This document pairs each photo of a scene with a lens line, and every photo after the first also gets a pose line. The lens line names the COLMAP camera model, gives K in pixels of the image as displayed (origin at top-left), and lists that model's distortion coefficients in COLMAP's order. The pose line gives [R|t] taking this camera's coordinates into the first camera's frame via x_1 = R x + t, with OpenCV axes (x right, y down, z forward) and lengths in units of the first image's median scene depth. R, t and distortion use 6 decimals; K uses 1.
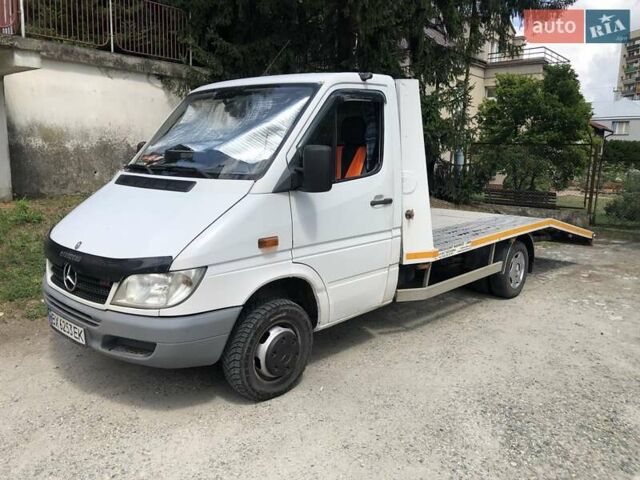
lens RADIAL K [[520.5, 0, 318.8], [0, 520.5, 236.7], [0, 0, 1]] dist [0.030153, -0.023434]
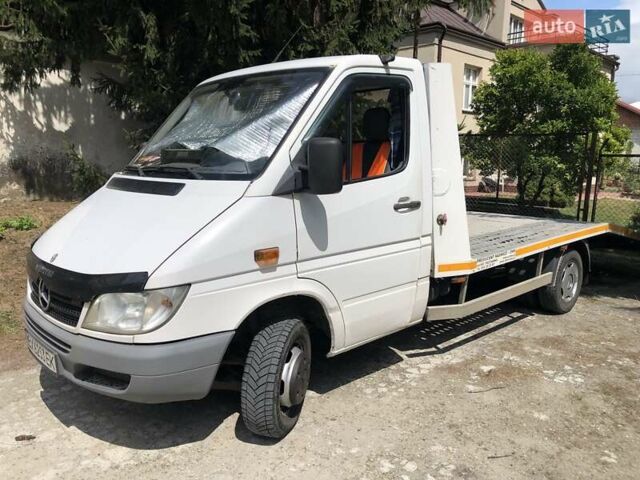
lens RADIAL K [[520.5, 0, 323.0], [0, 520.5, 241.2], [0, 0, 1]] dist [0.030153, -0.023434]
pose [[0.997270, -0.003484, -0.073761, 0.043964], [0.003417, 0.999994, -0.001041, -0.007375], [0.073764, 0.000786, 0.997275, 0.131012]]
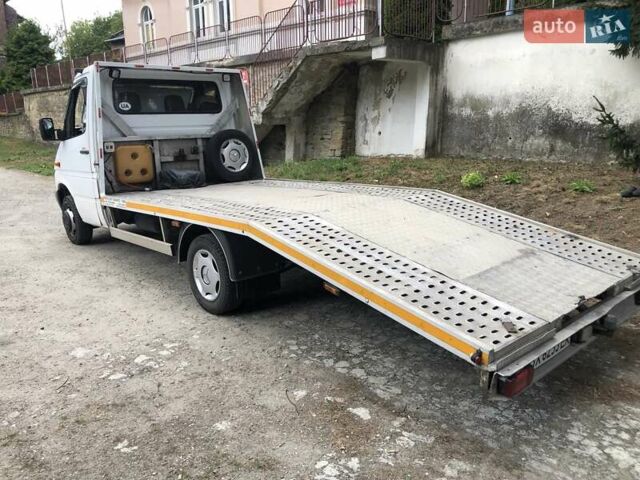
lens RADIAL K [[520.5, 0, 318.1], [0, 520.5, 237.3], [0, 0, 1]] dist [0.030153, -0.023434]
pose [[-0.085209, 0.194825, -0.977130, 1.559838], [-0.138910, 0.968796, 0.205277, -0.227949], [0.986632, 0.153224, -0.055487, 1.752152]]
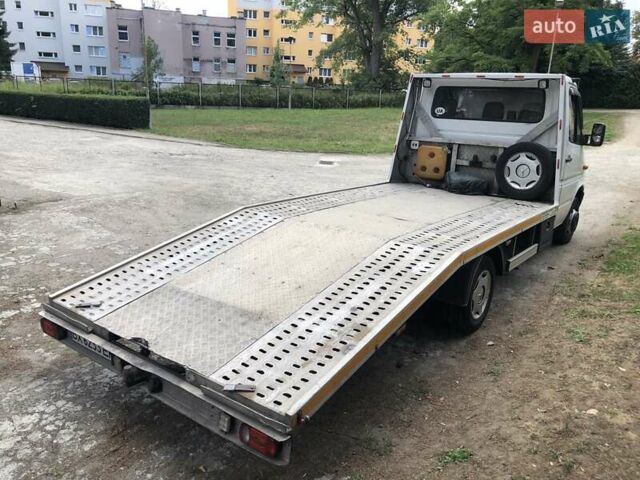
lens RADIAL K [[520.5, 0, 318.2], [0, 520.5, 241.1], [0, 0, 1]] dist [0.030153, -0.023434]
pose [[-0.991709, -0.023521, -0.126337, 0.680071], [-0.074618, 0.905794, 0.417096, -0.499360], [0.104625, 0.423064, -0.900039, 2.718039]]
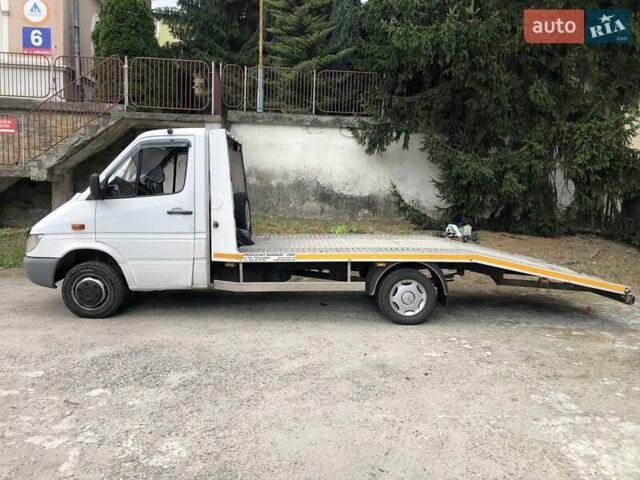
lens RADIAL K [[520.5, 0, 321.4], [0, 520.5, 239.3], [0, 0, 1]] dist [0.030153, -0.023434]
pose [[0.719242, 0.070734, -0.691149, 1.406097], [-0.123900, 0.991916, -0.027421, -0.000701], [0.683622, 0.105355, 0.722192, 0.209117]]
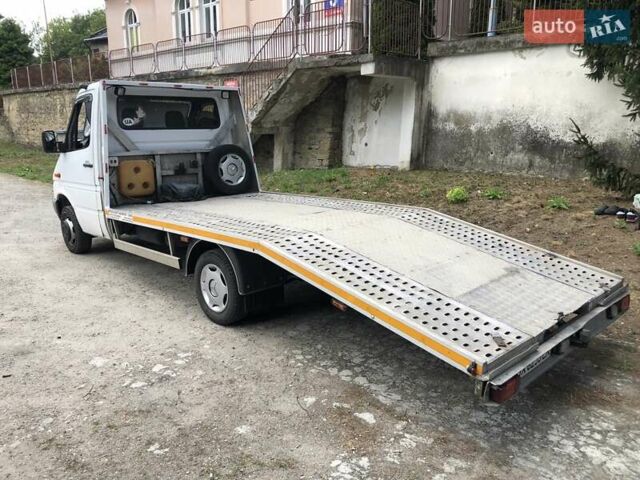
lens RADIAL K [[520.5, 0, 319.9], [0, 520.5, 240.1], [0, 0, 1]] dist [0.030153, -0.023434]
pose [[-0.044906, 0.194063, -0.979961, 1.633343], [-0.156158, 0.967528, 0.198757, -0.264767], [0.986711, 0.161954, -0.013143, 1.705080]]
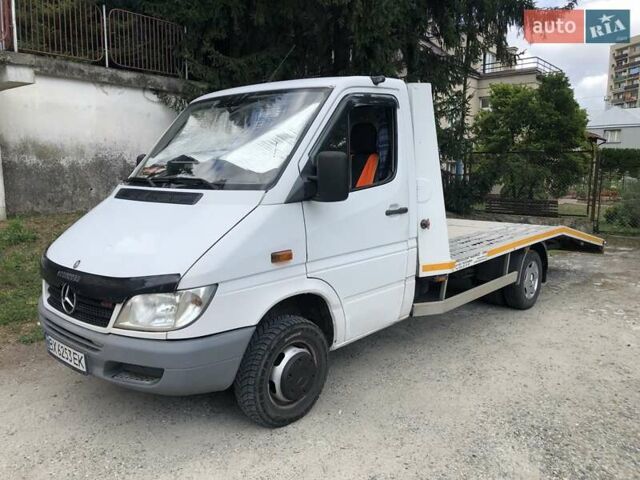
lens RADIAL K [[520.5, 0, 318.5], [0, 520.5, 237.8], [0, 0, 1]] dist [0.030153, -0.023434]
pose [[0.999738, -0.021375, 0.008214, -0.030281], [0.021570, 0.999470, -0.024389, 0.001231], [-0.007688, 0.024560, 0.999669, 0.052925]]
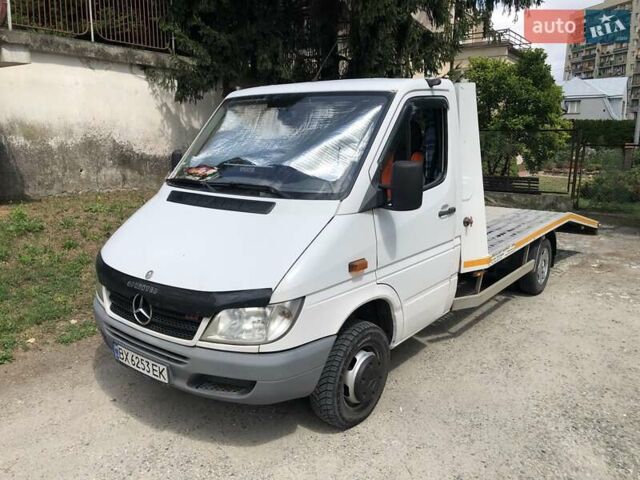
lens RADIAL K [[520.5, 0, 316.5], [0, 520.5, 239.6], [0, 0, 1]] dist [0.030153, -0.023434]
pose [[0.996688, -0.032148, 0.074702, -0.190175], [0.029168, 0.998747, 0.040654, -0.060624], [-0.075915, -0.038340, 0.996377, 0.050832]]
